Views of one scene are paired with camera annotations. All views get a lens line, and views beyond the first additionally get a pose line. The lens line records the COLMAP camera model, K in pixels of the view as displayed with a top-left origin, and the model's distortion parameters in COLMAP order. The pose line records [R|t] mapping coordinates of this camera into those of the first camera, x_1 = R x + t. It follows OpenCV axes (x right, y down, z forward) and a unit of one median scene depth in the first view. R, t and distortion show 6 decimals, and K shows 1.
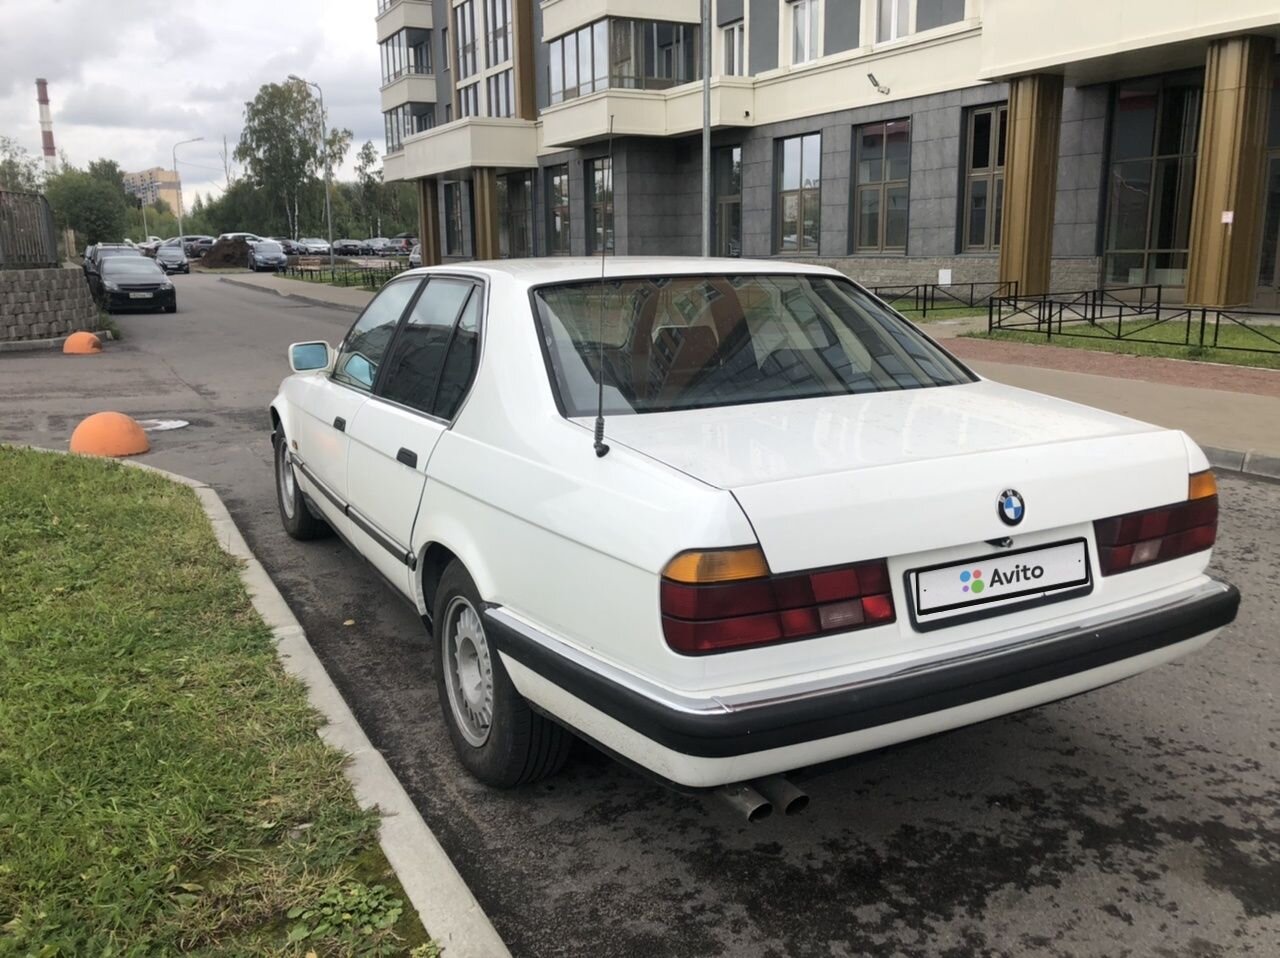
lens RADIAL K [[1077.4, 0, 640.0], [0, 1077.4, 479.0], [0, 0, 1]] dist [0.022215, 0.000576]
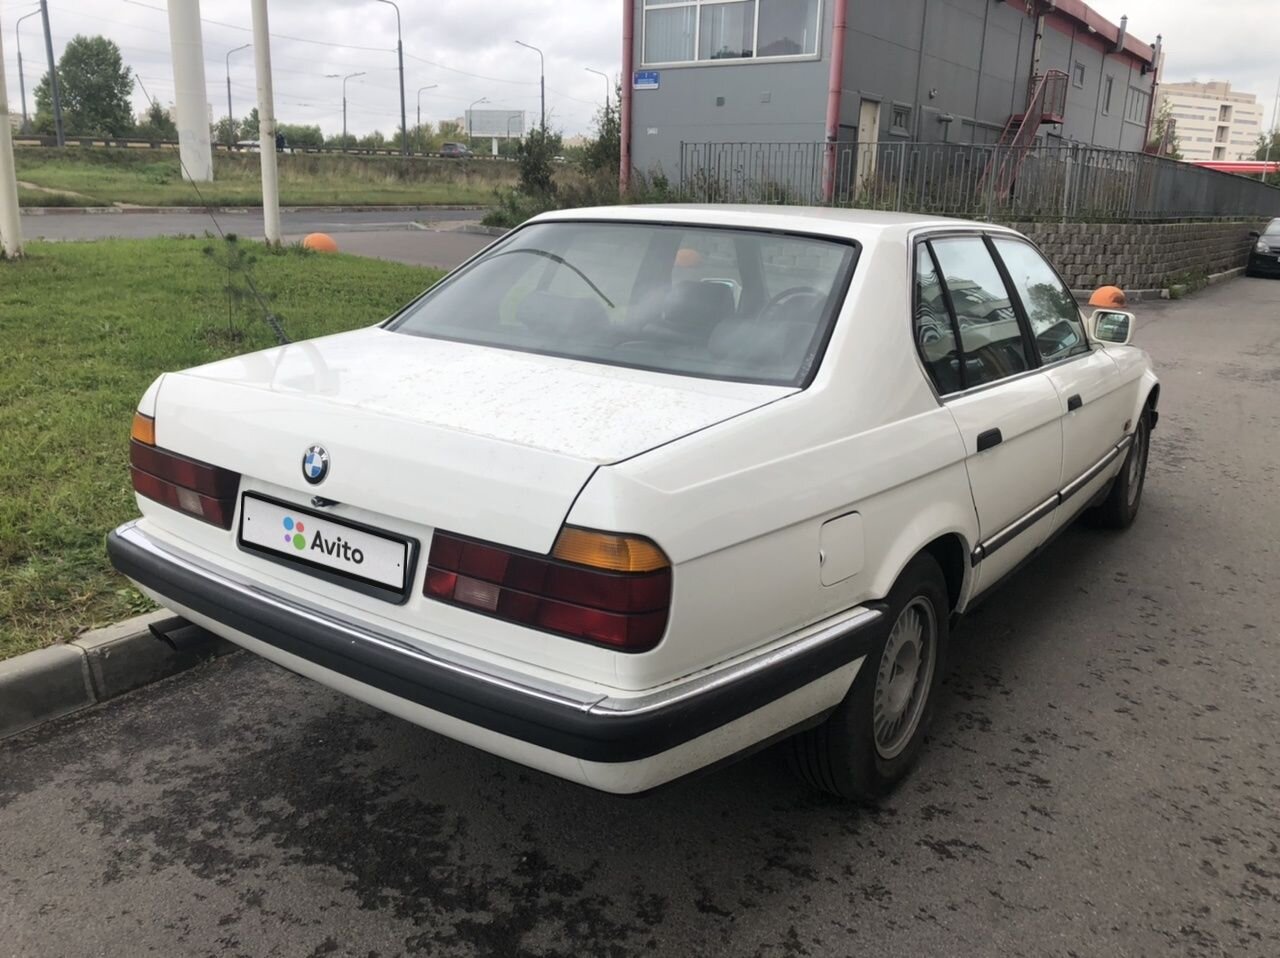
lens RADIAL K [[1077.4, 0, 640.0], [0, 1077.4, 479.0], [0, 0, 1]] dist [0.022215, 0.000576]
pose [[0.425754, 0.251602, -0.869155, 1.053177], [-0.222284, 0.960210, 0.169075, -0.150806], [0.877111, 0.121215, 0.464741, 0.667663]]
